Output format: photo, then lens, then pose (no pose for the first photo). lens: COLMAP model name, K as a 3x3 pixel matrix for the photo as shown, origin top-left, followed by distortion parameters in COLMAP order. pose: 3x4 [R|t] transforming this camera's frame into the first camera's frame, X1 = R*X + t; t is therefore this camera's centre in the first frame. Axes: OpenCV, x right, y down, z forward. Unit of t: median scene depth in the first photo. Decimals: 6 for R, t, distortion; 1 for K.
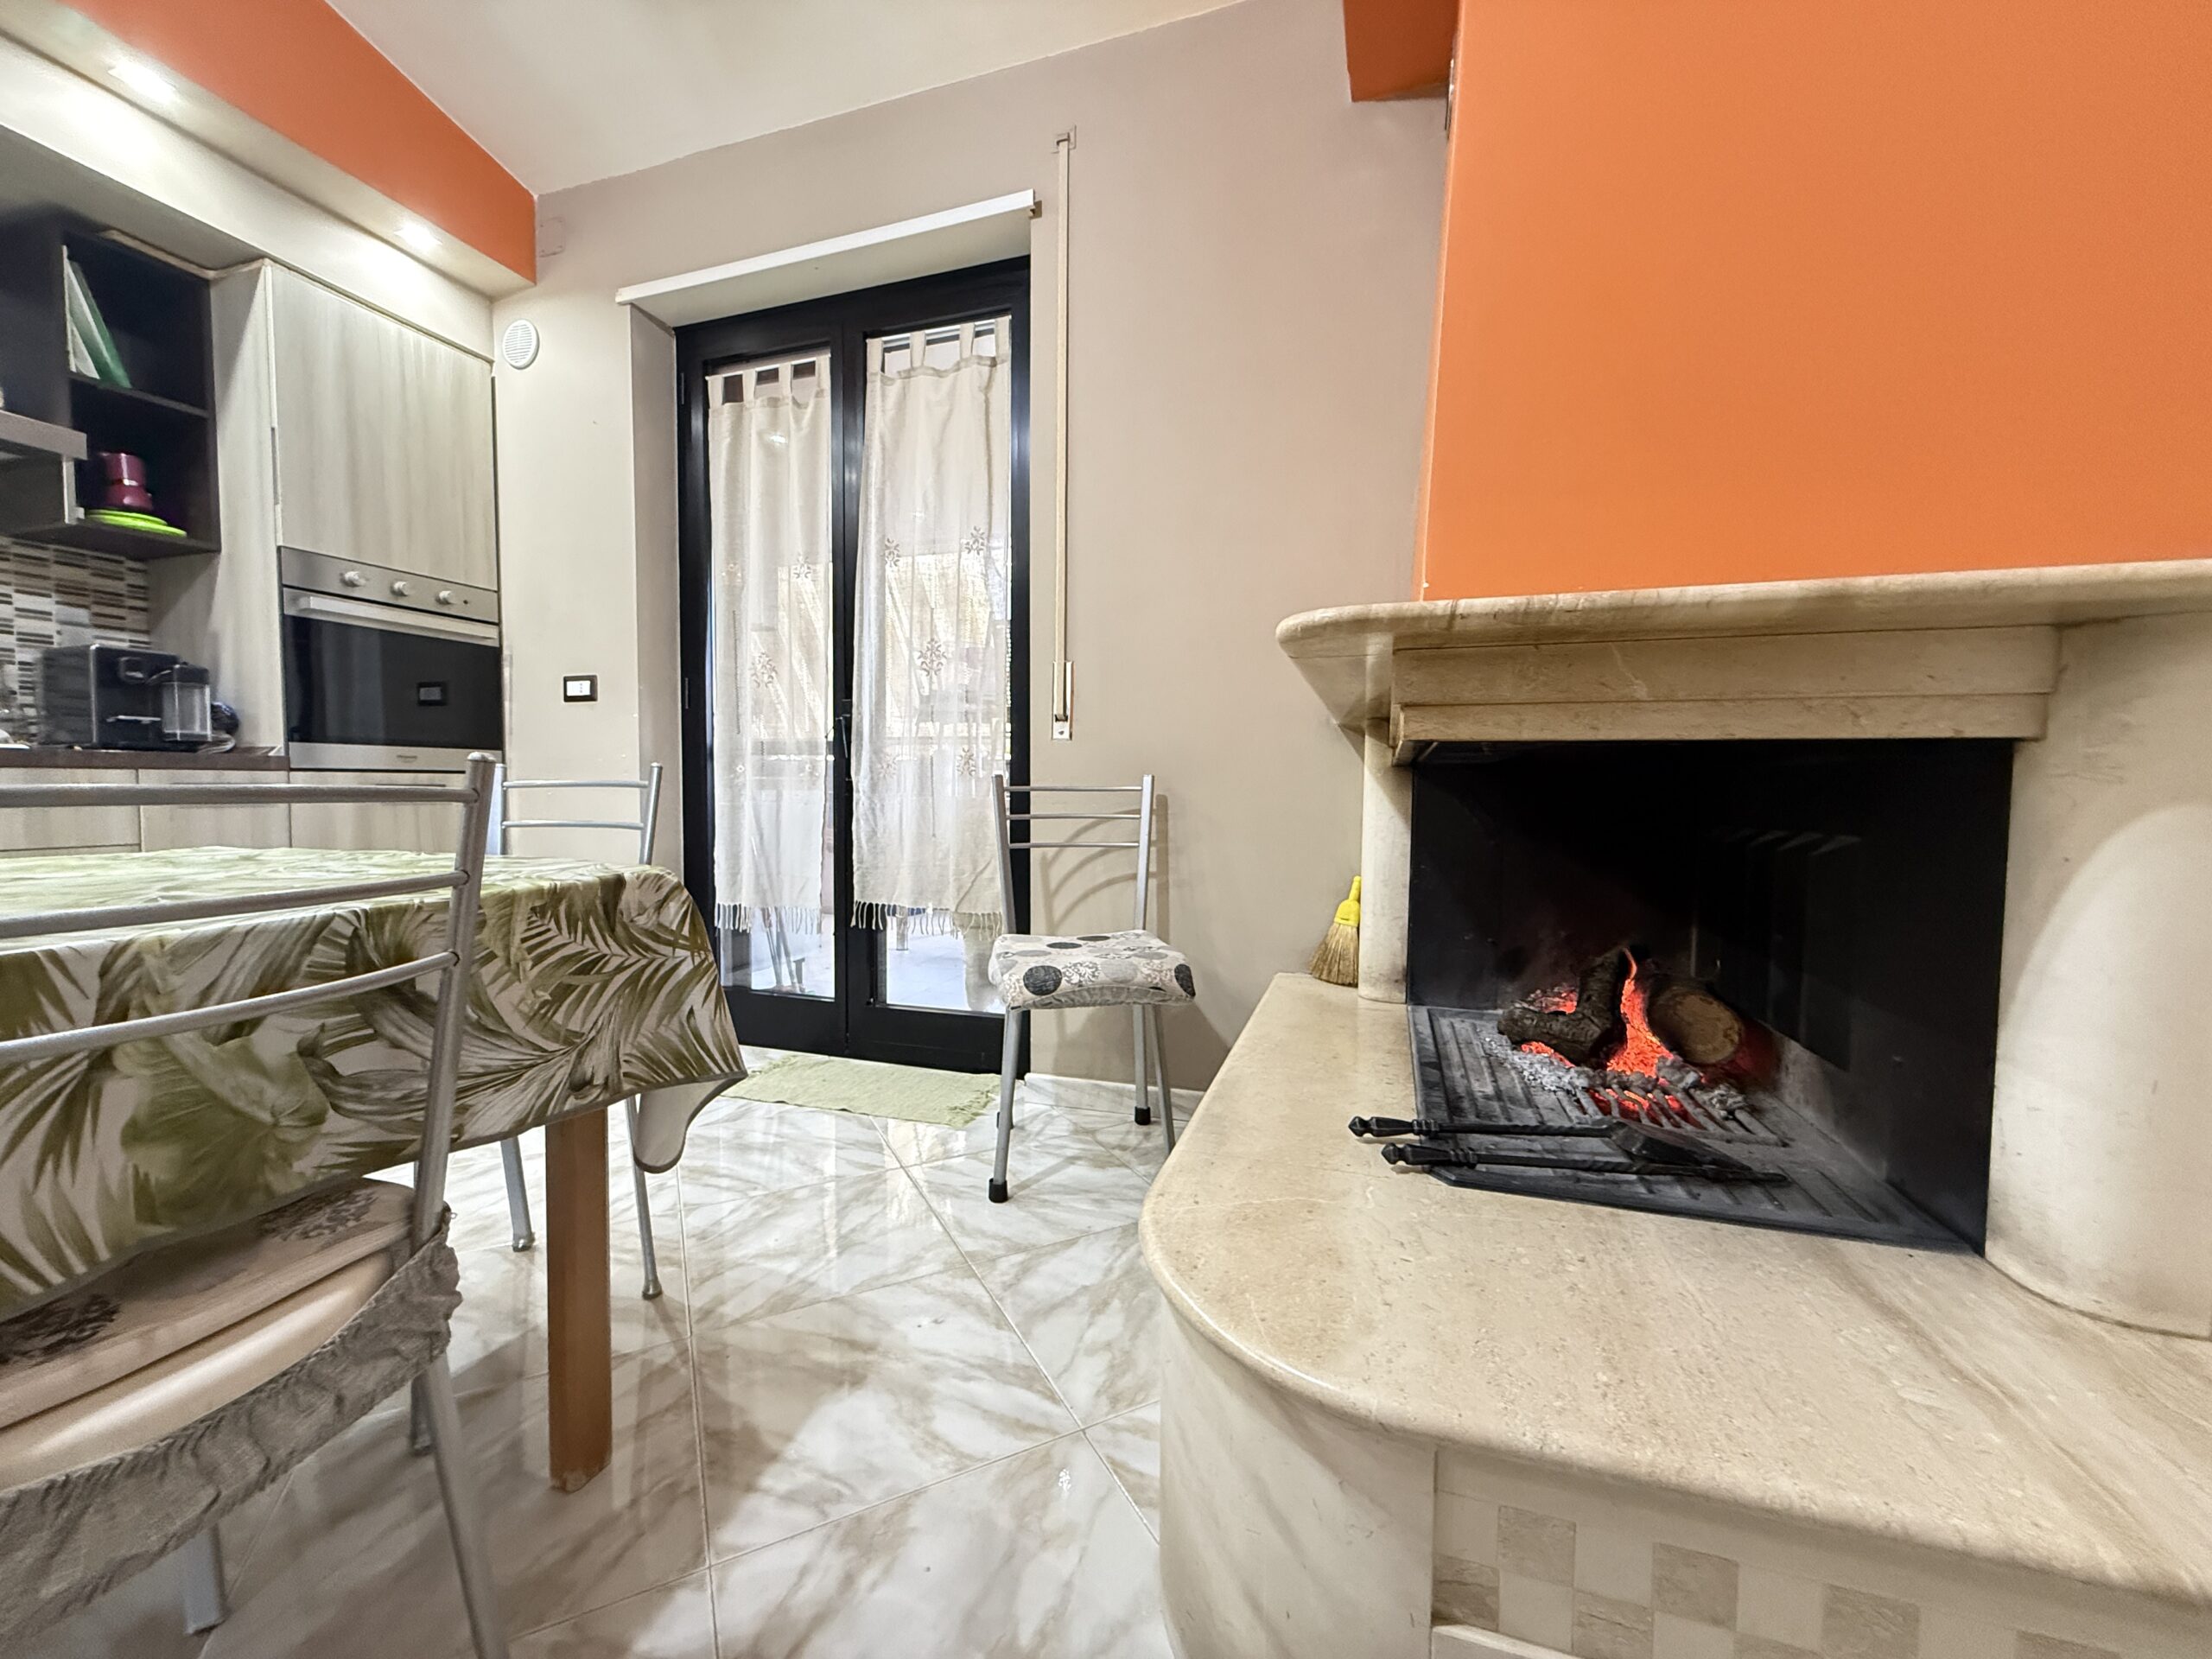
lens RADIAL K [[880.7, 0, 1099.8], [0, 880.7, 827.1], [0, 0, 1]] dist [-0.001316, 0.000541]
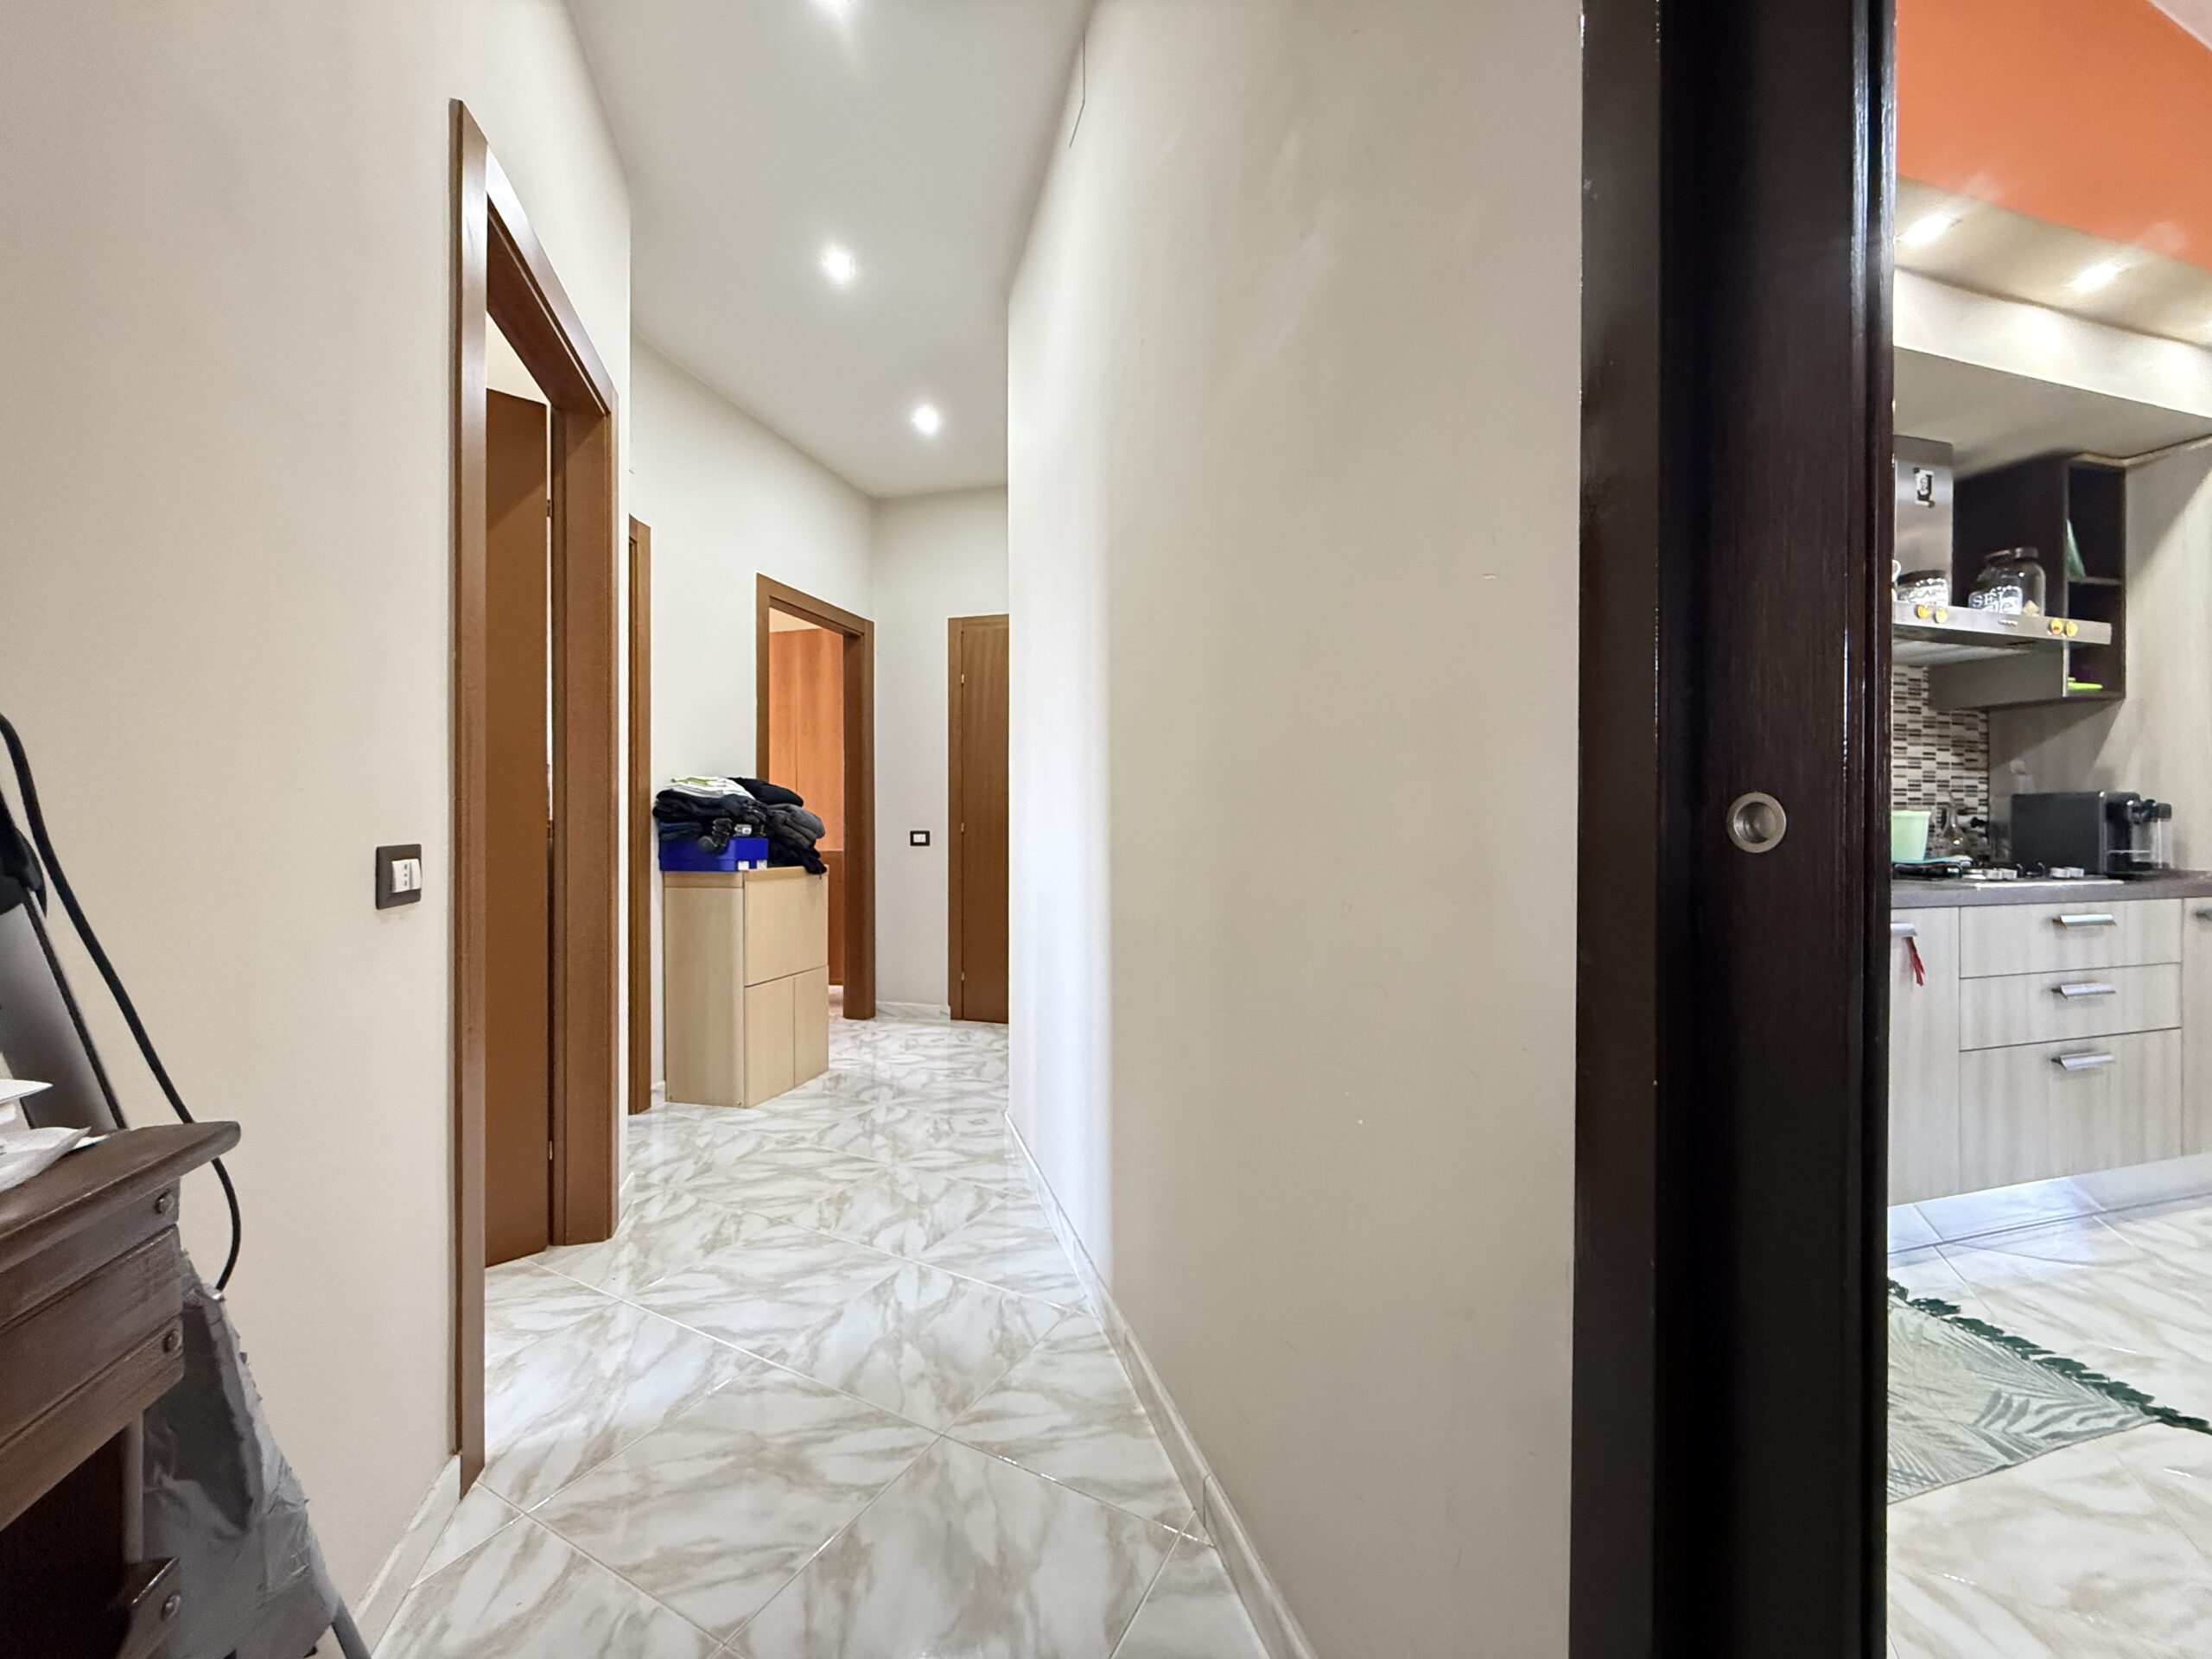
lens RADIAL K [[880.7, 0, 1098.9], [0, 880.7, 826.9], [0, 0, 1]] dist [-0.001316, 0.000541]
pose [[0.569365, -0.007359, -0.822052, -0.956468], [-0.033008, 0.998949, -0.031805, -0.076129], [0.821422, 0.045243, 0.568524, -0.864280]]
